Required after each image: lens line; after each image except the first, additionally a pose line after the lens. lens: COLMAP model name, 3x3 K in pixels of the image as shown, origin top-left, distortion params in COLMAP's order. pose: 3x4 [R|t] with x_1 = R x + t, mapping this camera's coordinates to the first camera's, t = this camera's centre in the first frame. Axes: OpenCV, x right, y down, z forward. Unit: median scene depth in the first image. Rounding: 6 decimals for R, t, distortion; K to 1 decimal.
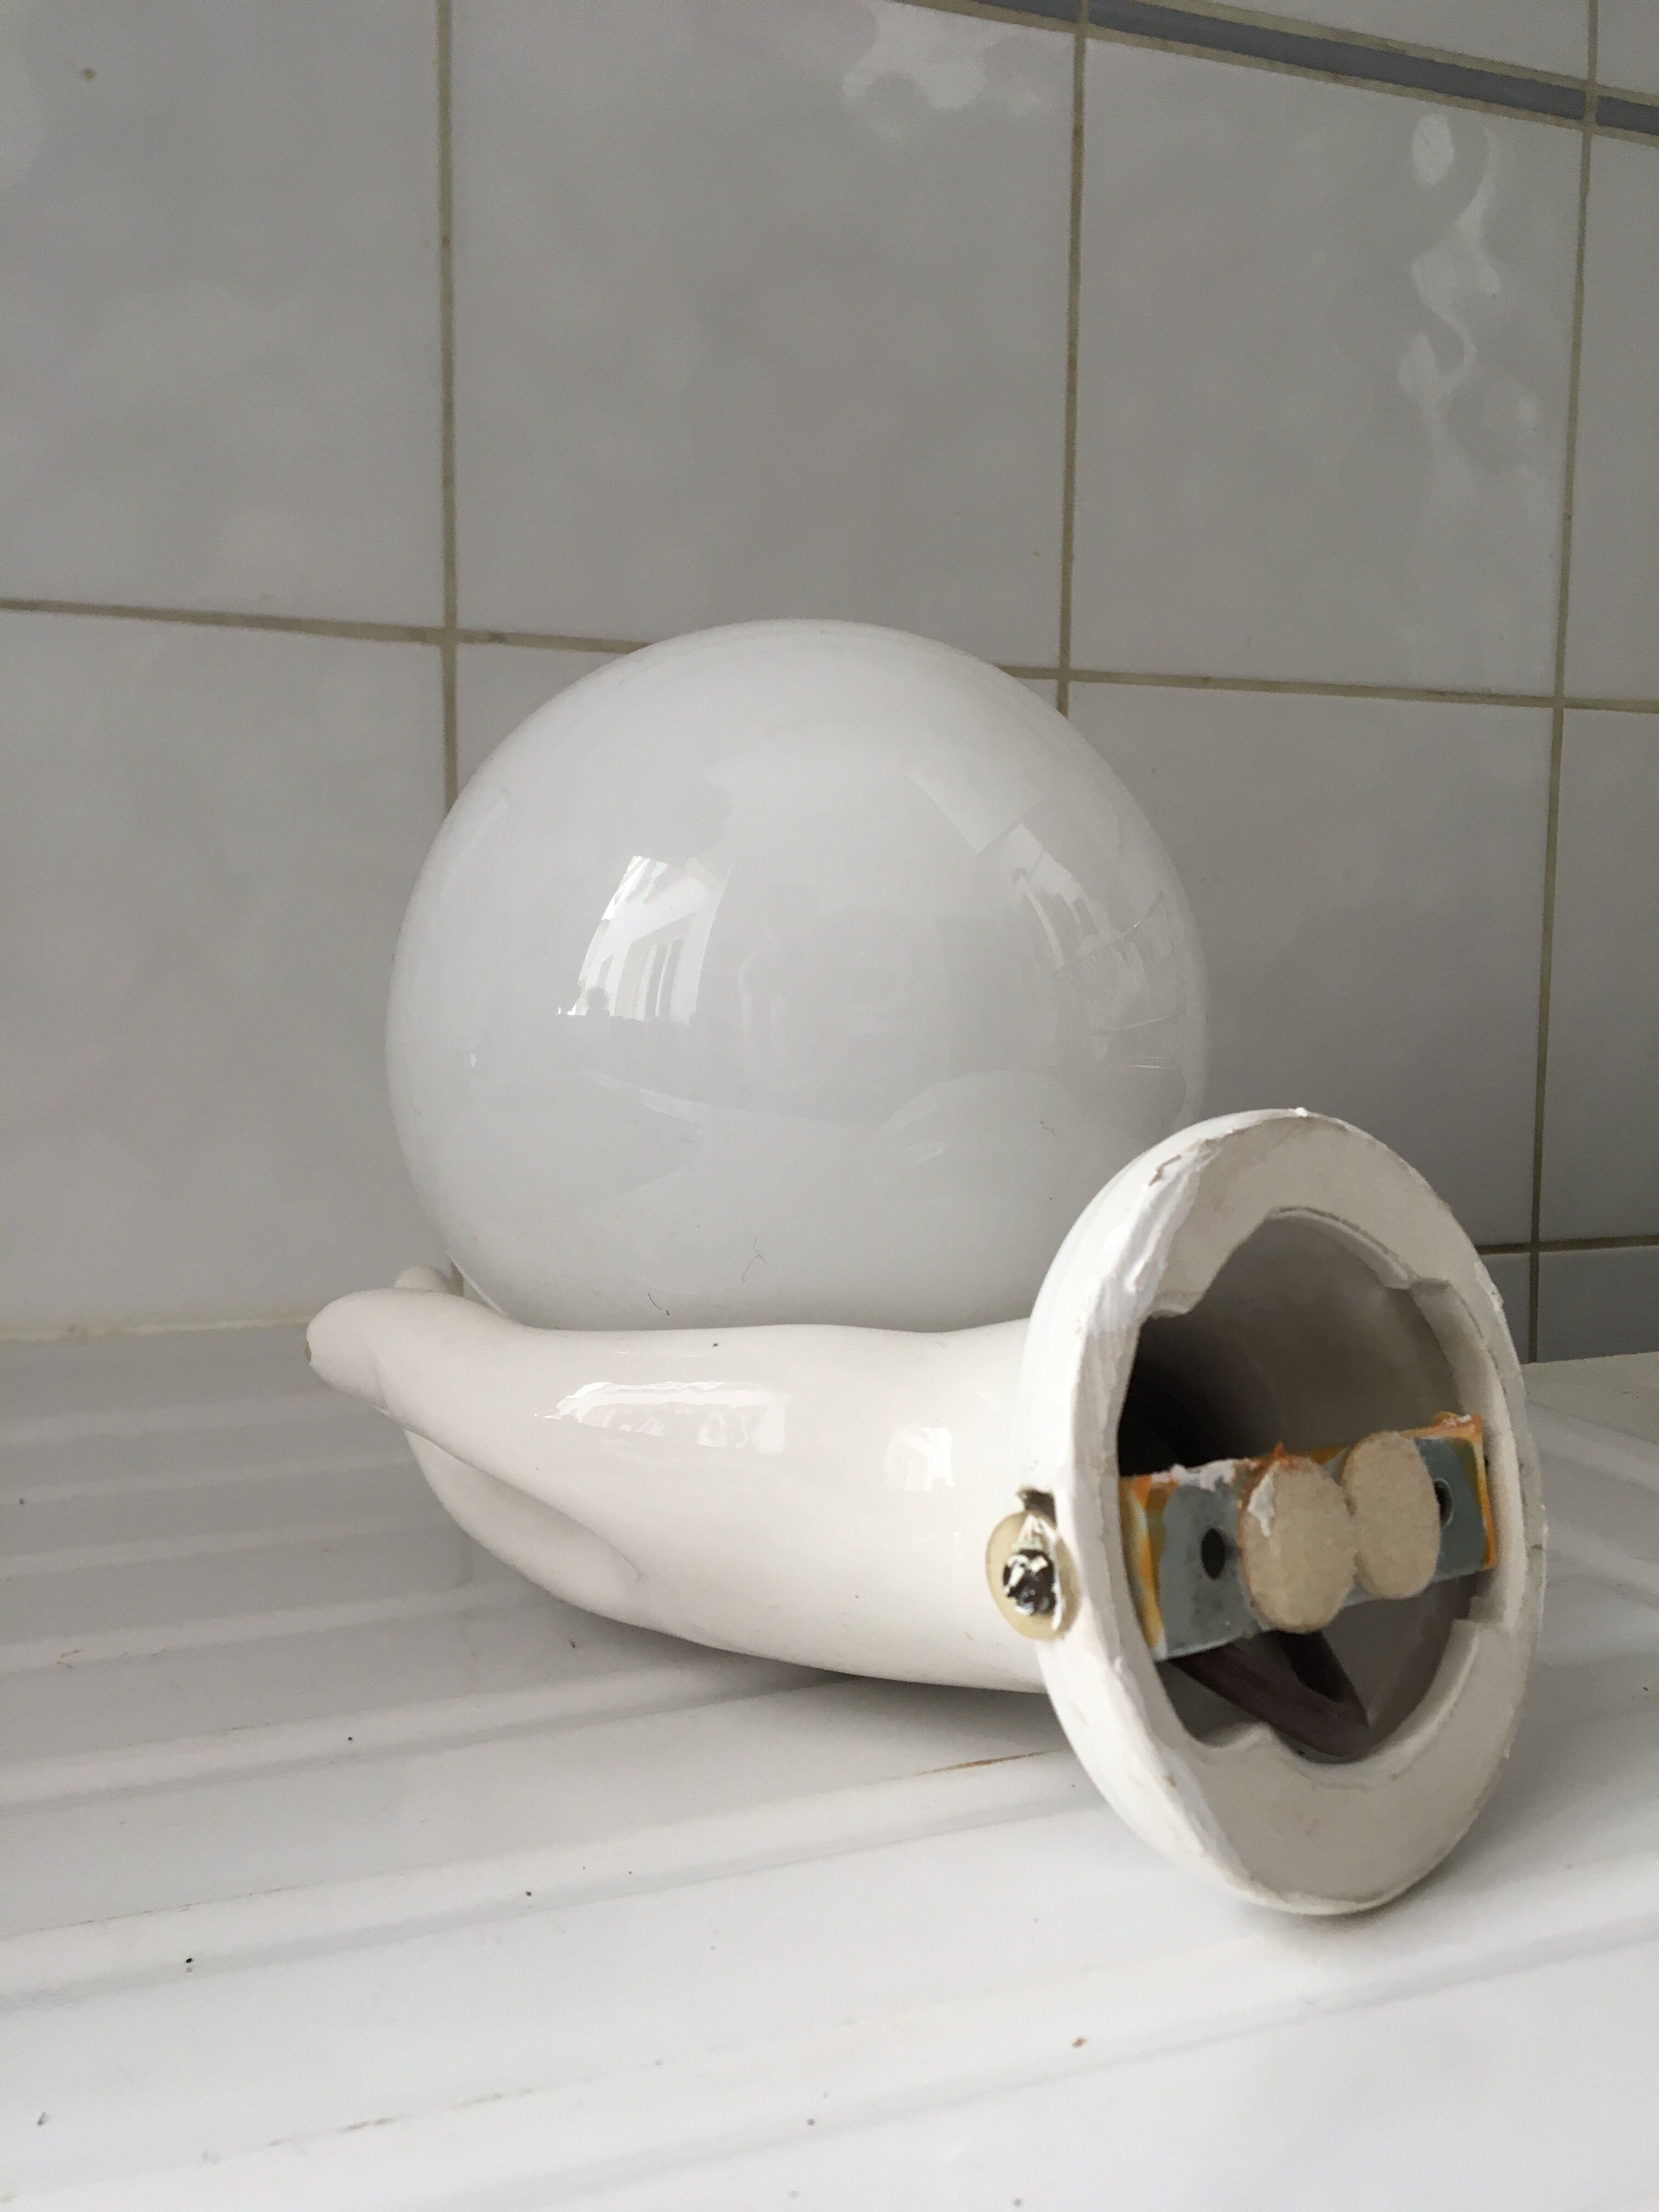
lens RADIAL K [[1870.3, 0, 826.3], [0, 1870.3, 1135.3], [0, 0, 1]] dist [0.076275, -0.120005]
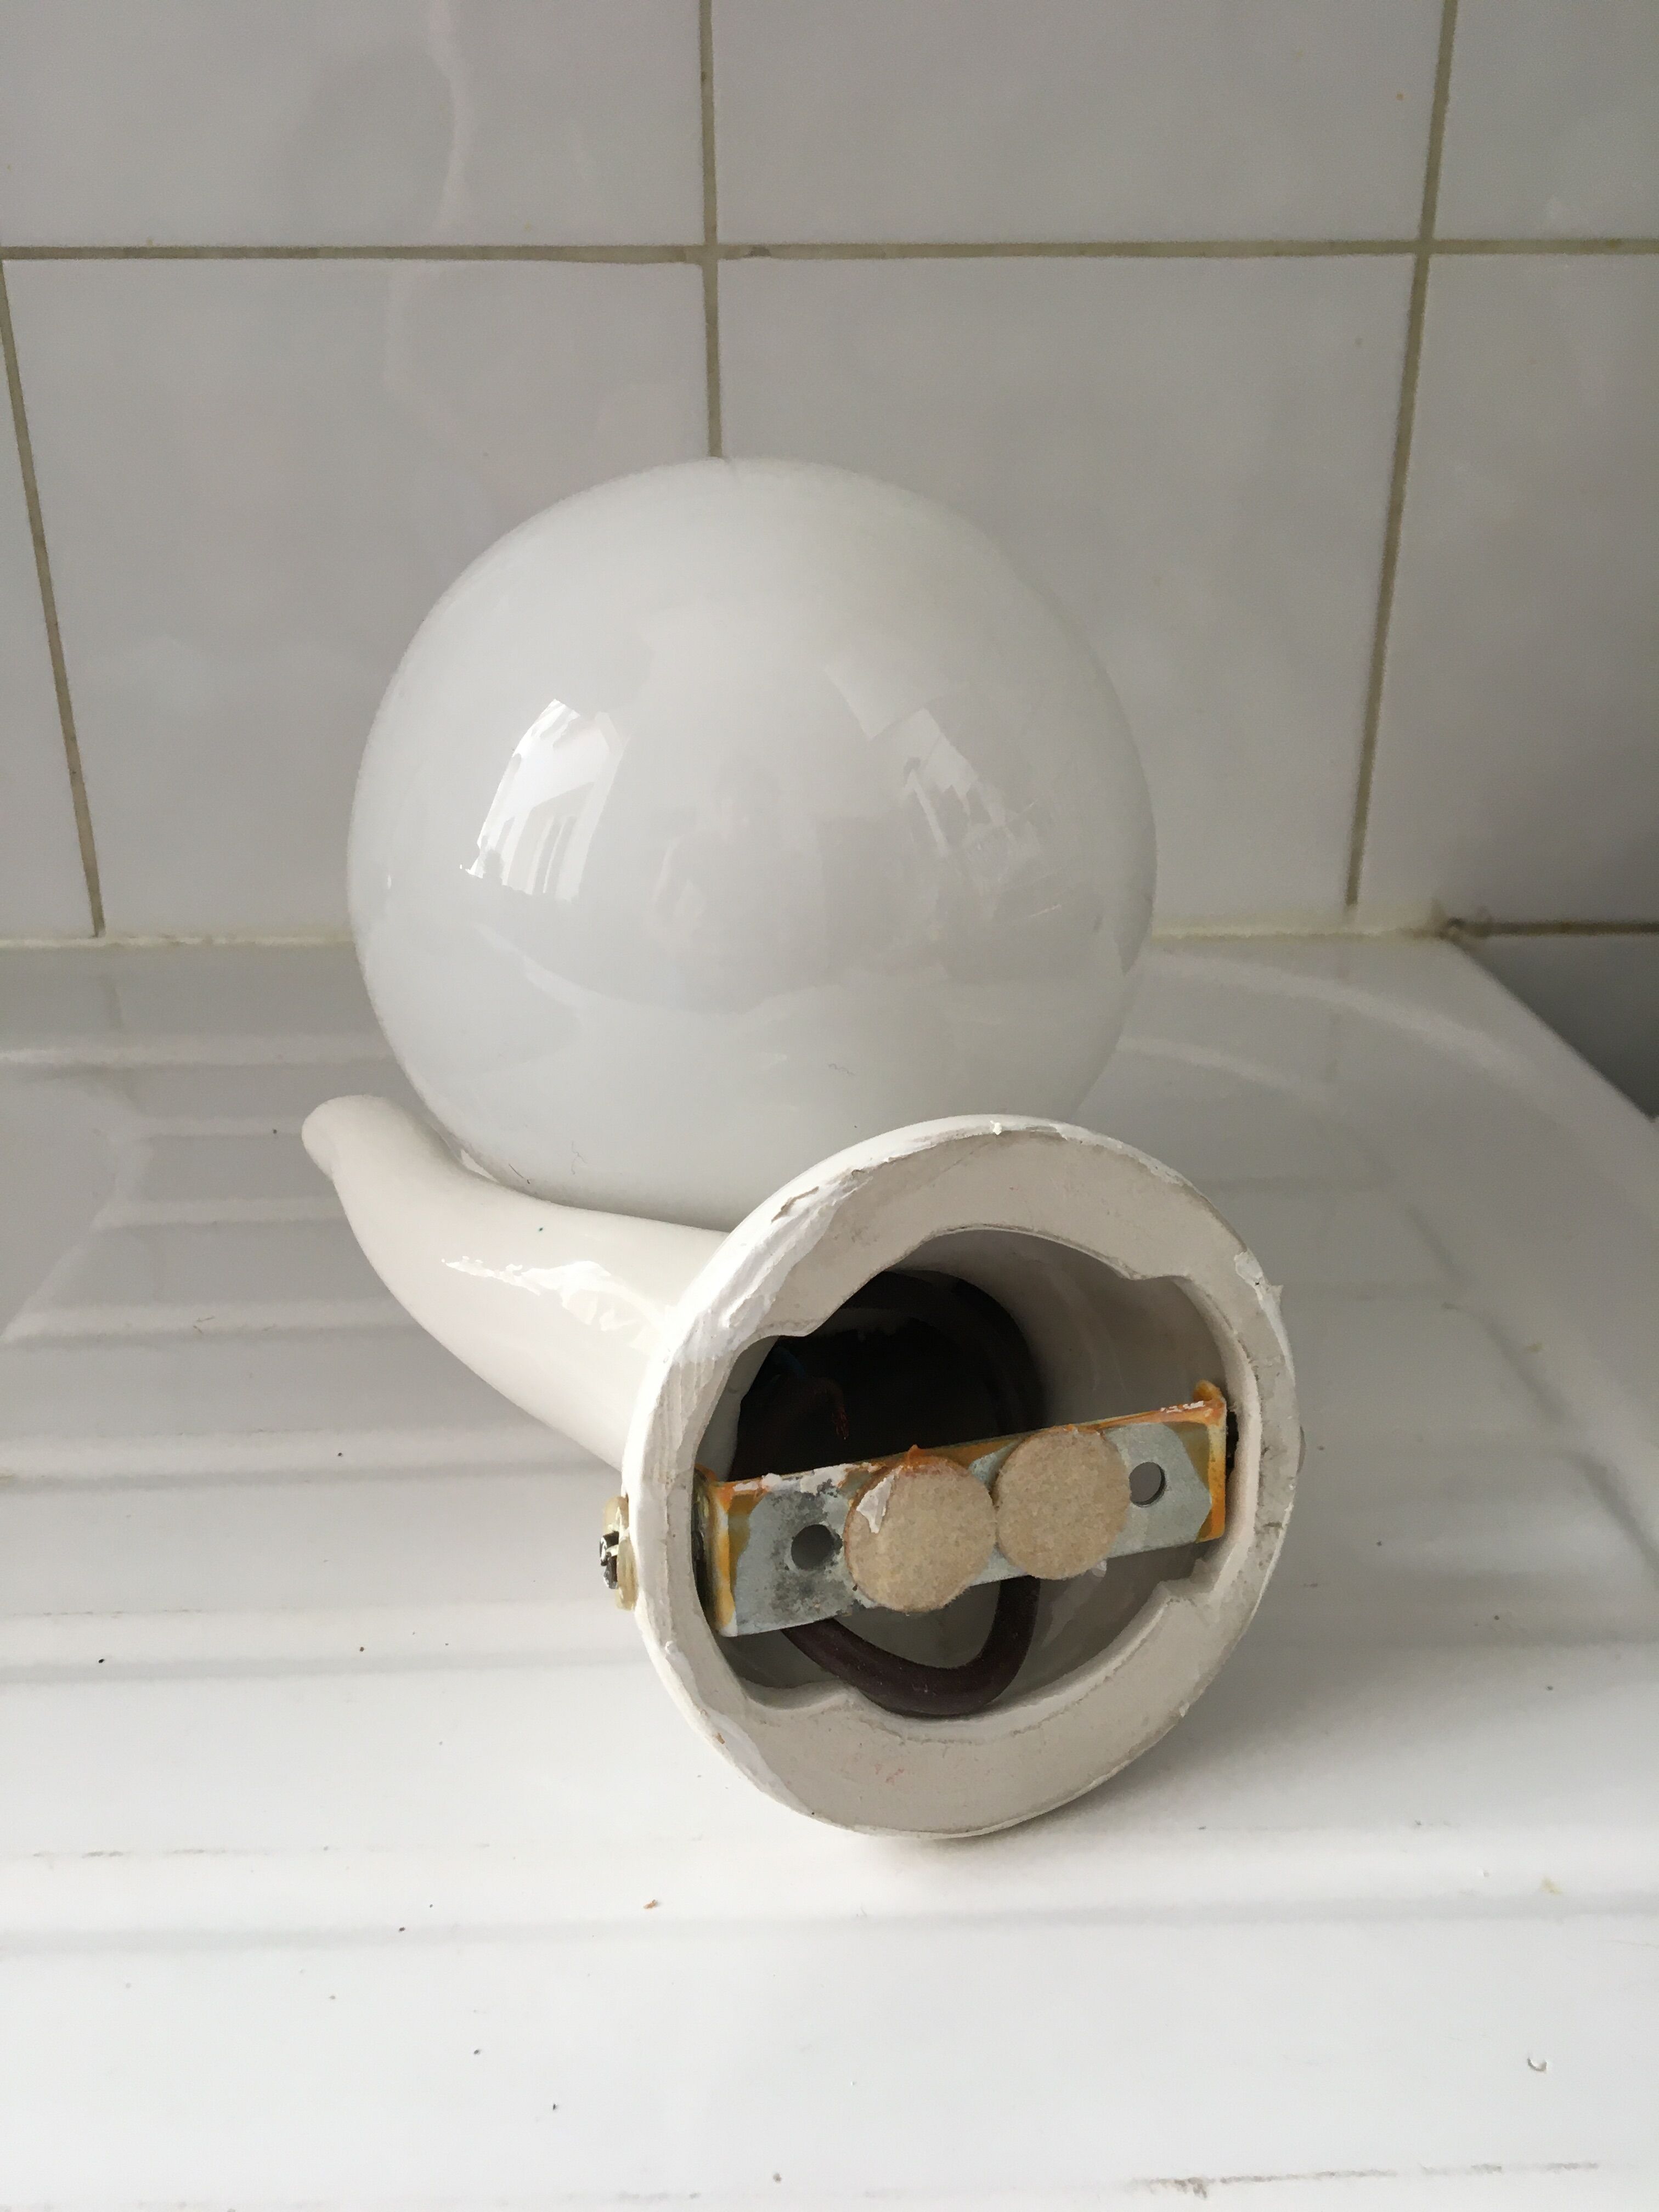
lens RADIAL K [[1870.3, 0, 817.5], [0, 1870.3, 1110.2], [0, 0, 1]] dist [0.076275, -0.120005]
pose [[0.942111, 0.118097, -0.313815, 0.482914], [-0.020286, 0.954282, 0.298220, -0.322253], [0.334687, -0.274590, 0.901435, 0.073150]]
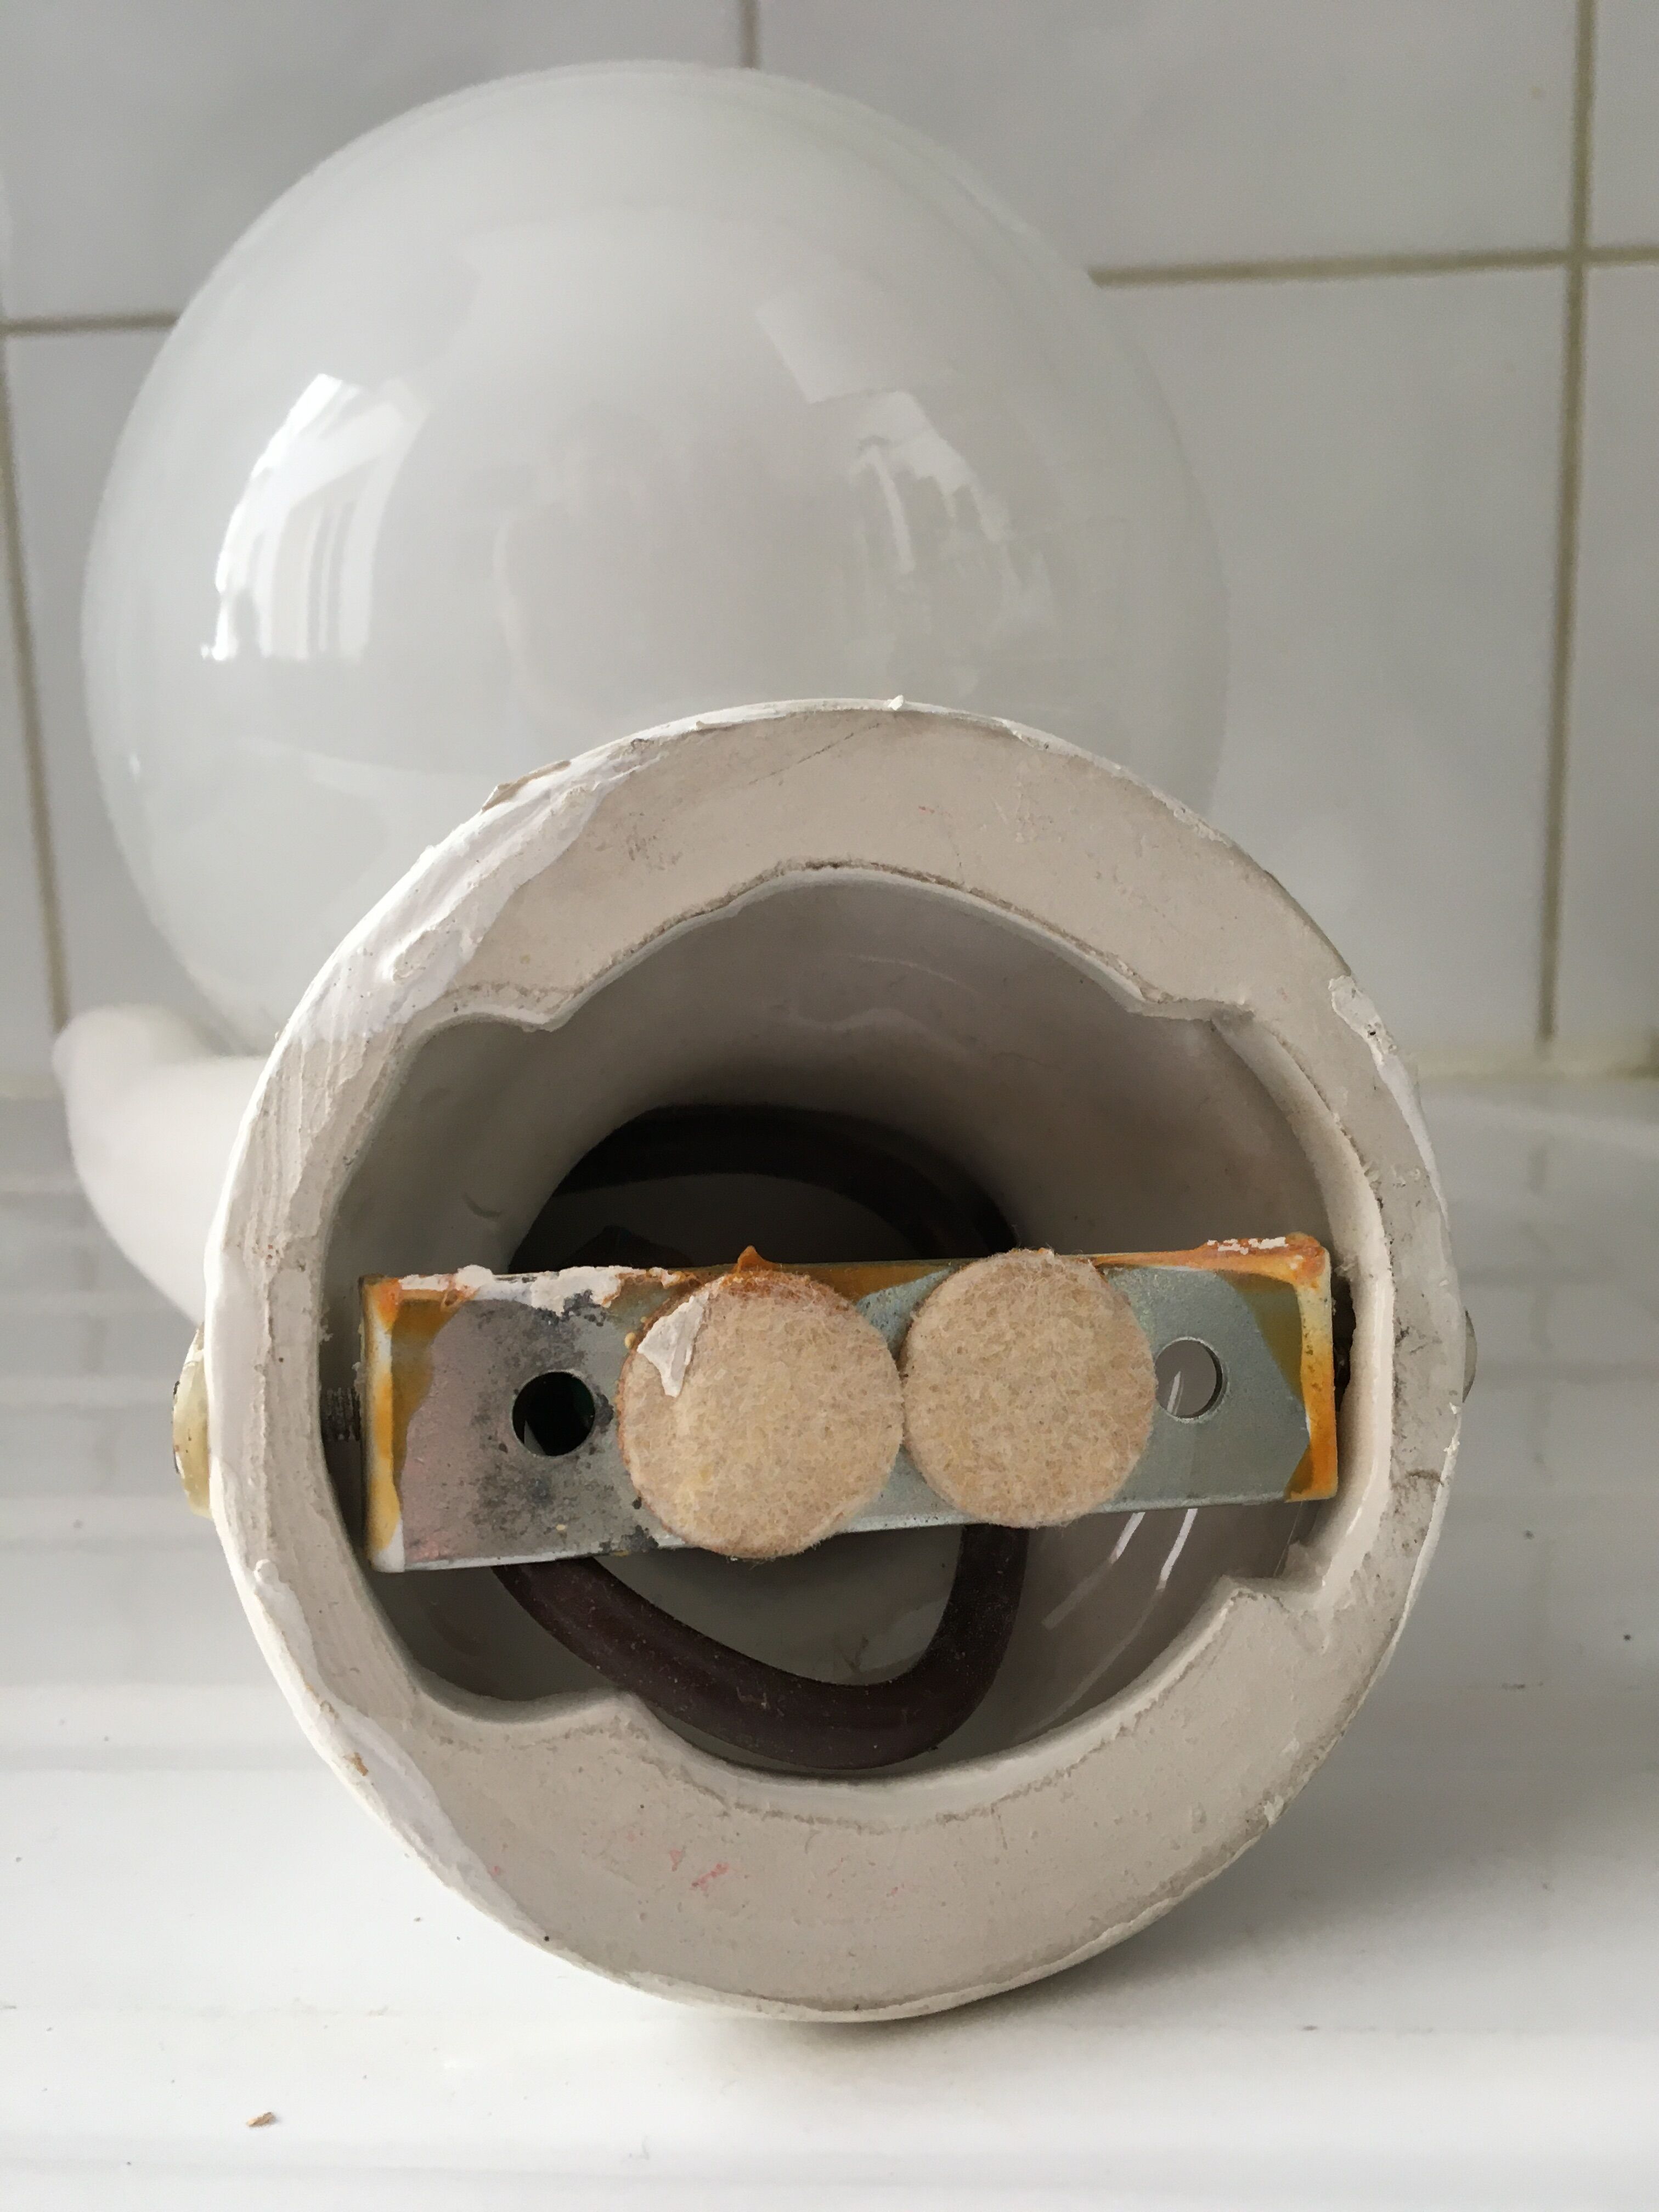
lens RADIAL K [[1870.3, 0, 816.8], [0, 1870.3, 1140.9], [0, 0, 1]] dist [0.076275, -0.120005]
pose [[0.904136, 0.047760, -0.424567, 0.495022], [-0.005246, 0.994898, 0.100745, 0.066497], [0.427212, -0.088860, 0.899774, 0.457130]]
